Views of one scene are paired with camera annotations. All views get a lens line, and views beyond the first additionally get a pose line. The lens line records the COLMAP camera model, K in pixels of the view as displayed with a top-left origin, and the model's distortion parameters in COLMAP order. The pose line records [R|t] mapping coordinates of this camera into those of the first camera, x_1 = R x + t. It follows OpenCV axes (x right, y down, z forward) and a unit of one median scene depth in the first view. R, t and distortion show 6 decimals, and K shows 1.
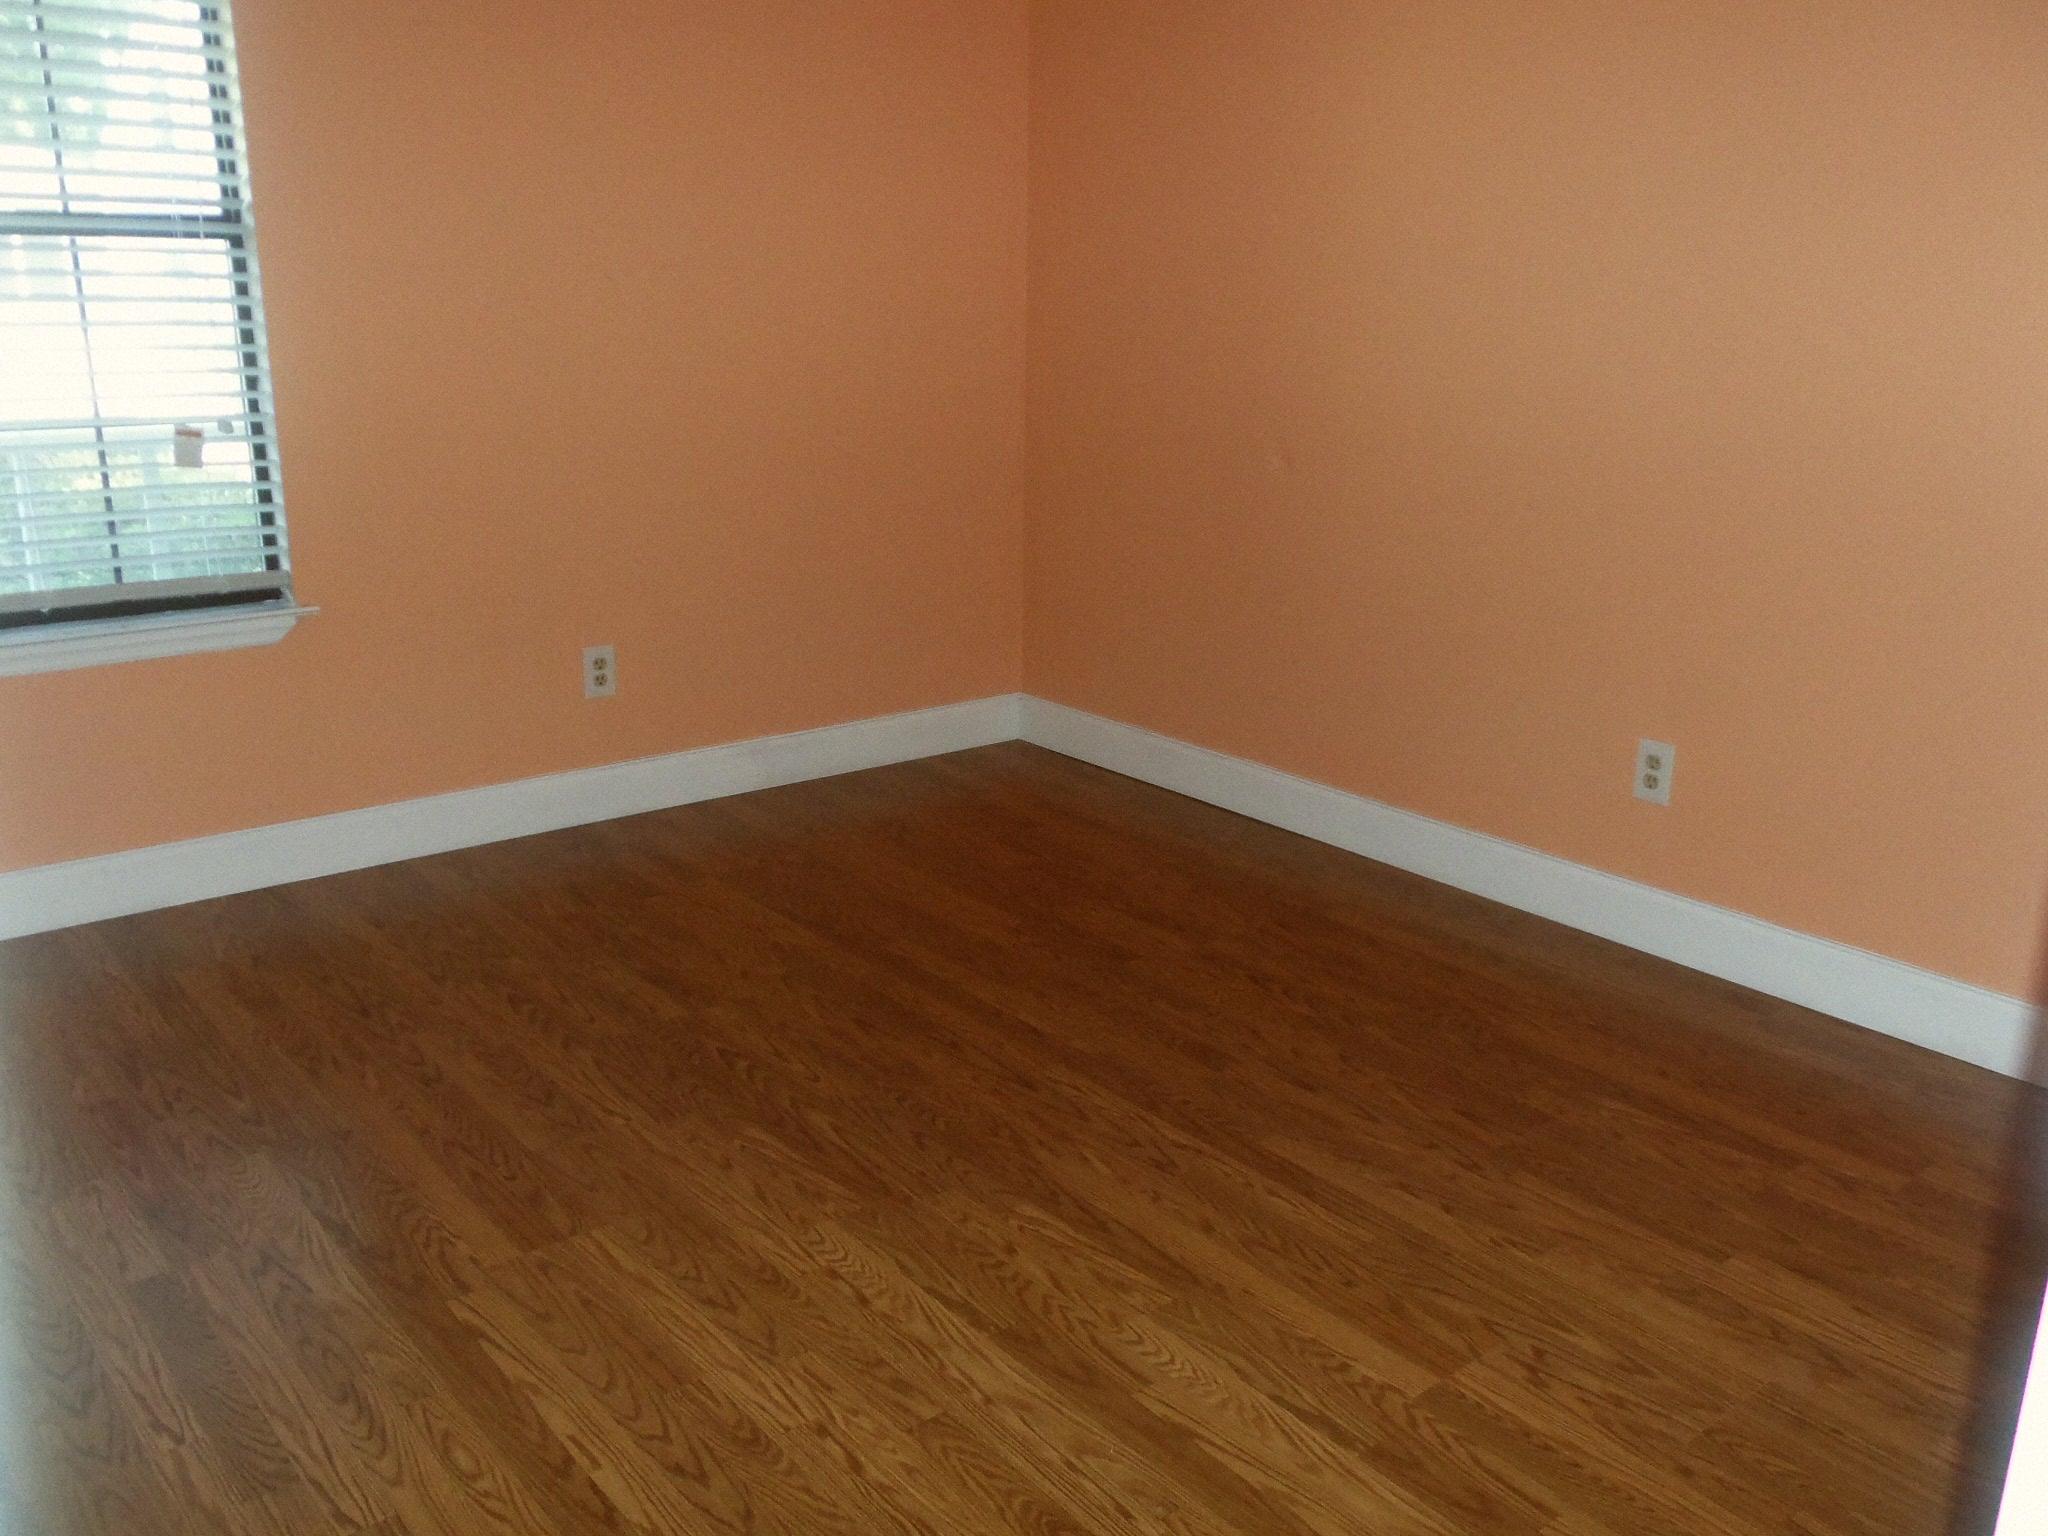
lens RADIAL K [[1760.7, 0, 1024.0], [0, 1760.7, 768.0], [0, 0, 1]] dist [-0.014094, -0.001875]
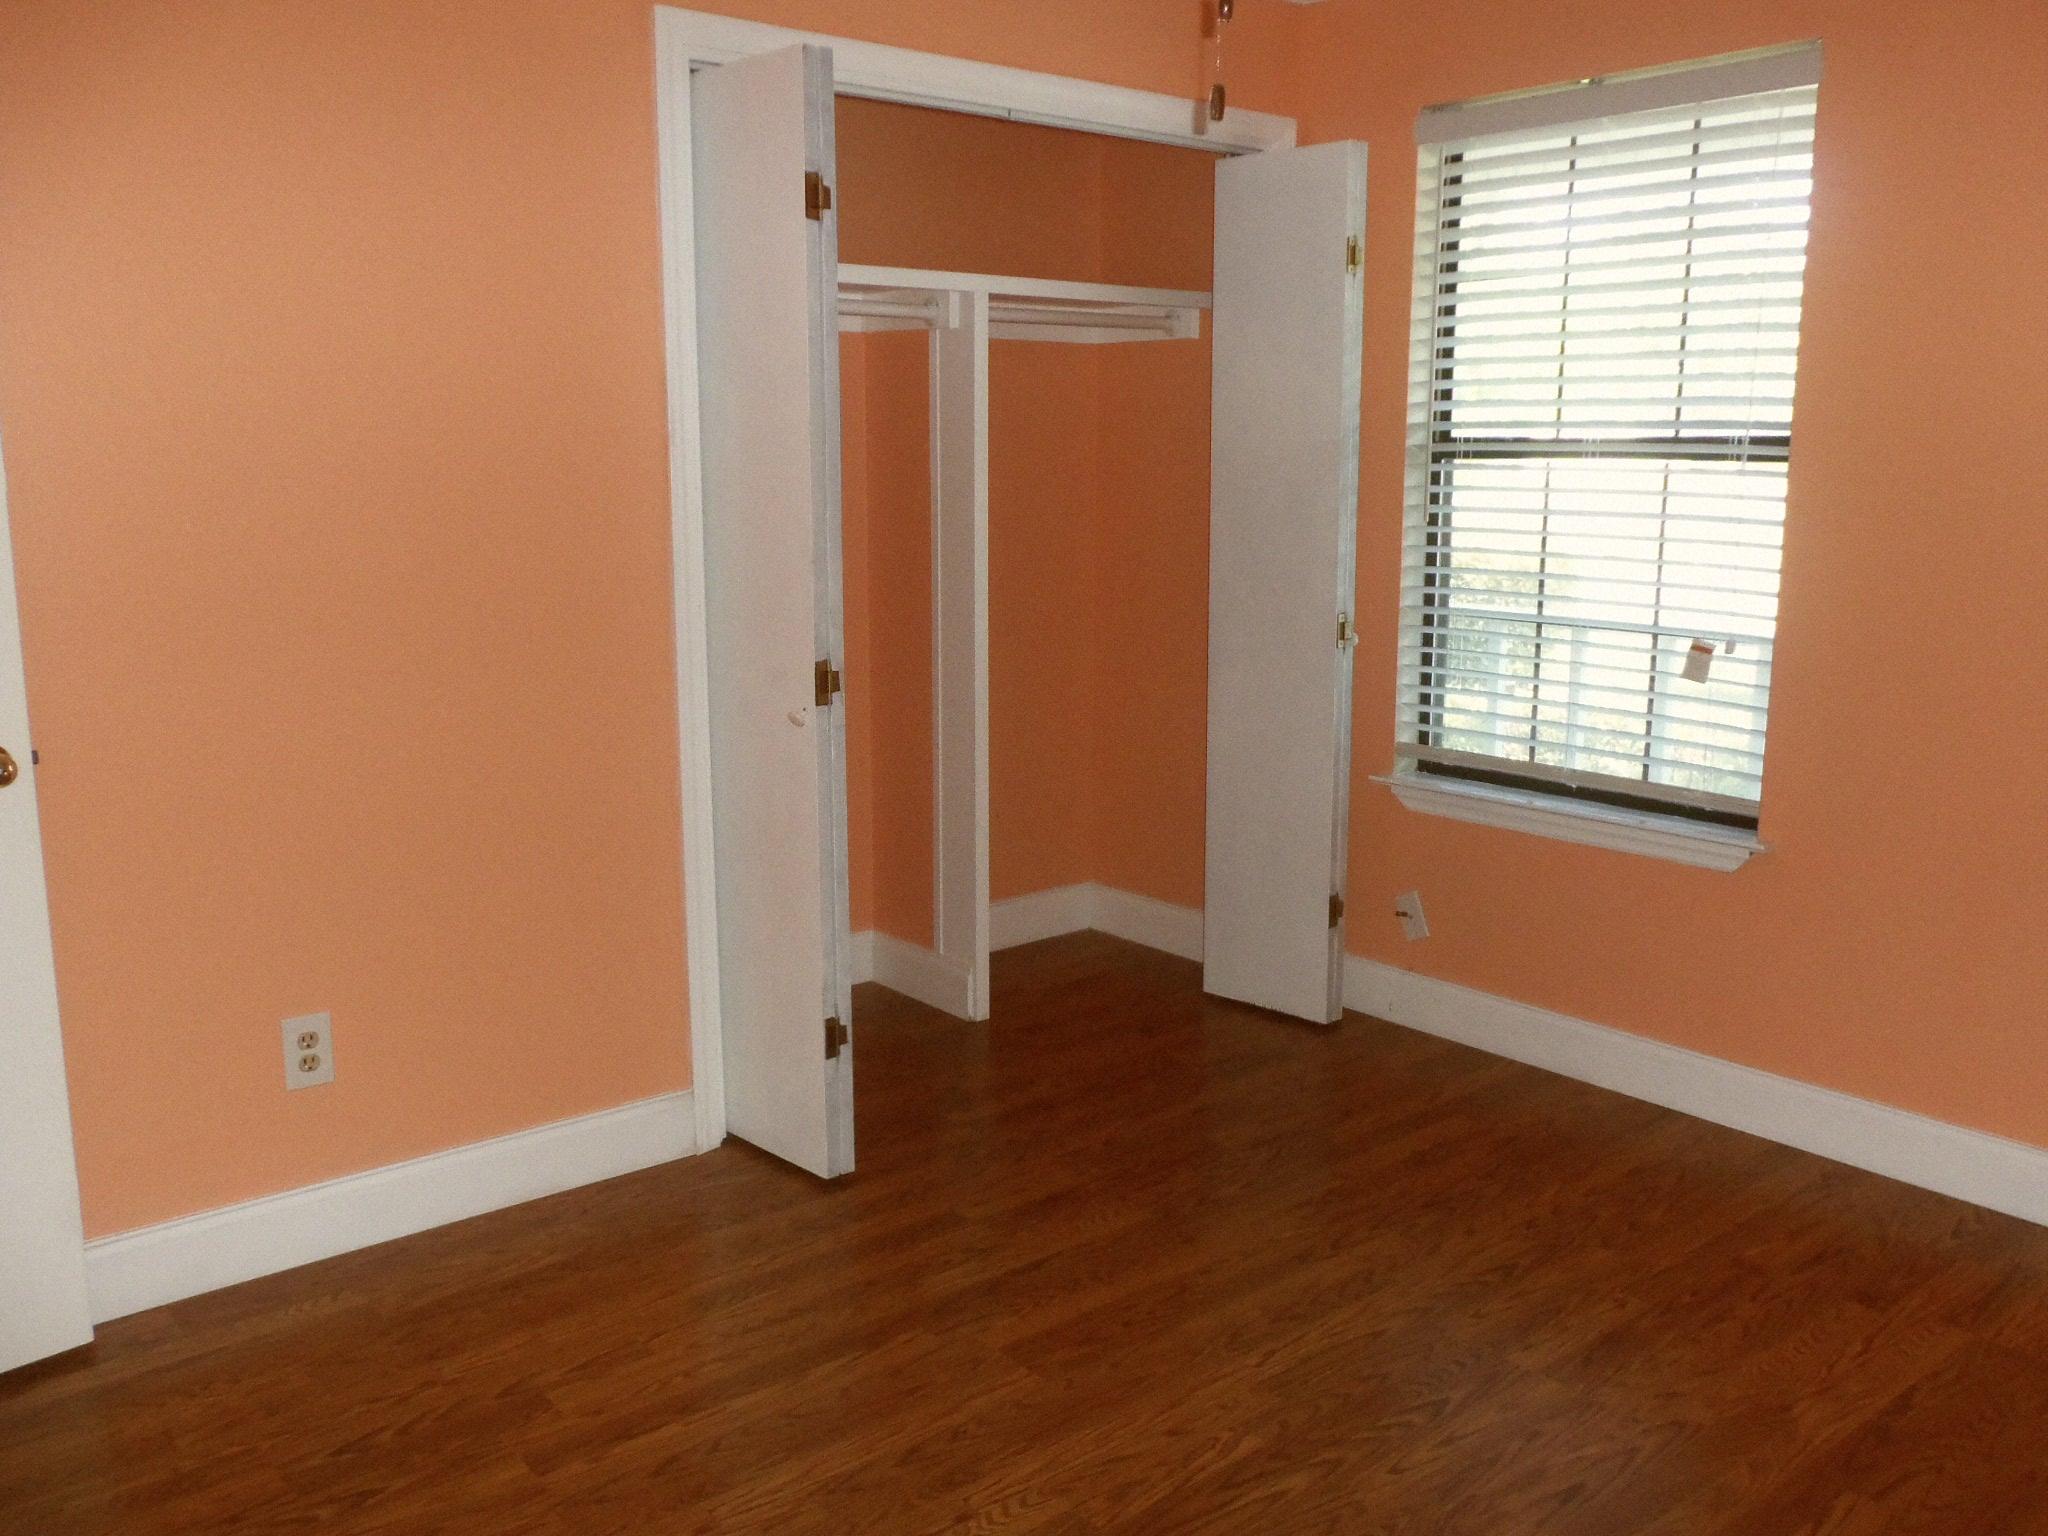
lens RADIAL K [[1690.6, 0, 1024.0], [0, 1690.6, 768.0], [0, 0, 1]] dist [-0.033619, 0.000405]
pose [[0.030991, 0.164657, -0.985864, 0.486992], [-0.287250, 0.946196, 0.149001, -0.161178], [0.957354, 0.278572, 0.076621, 0.582283]]
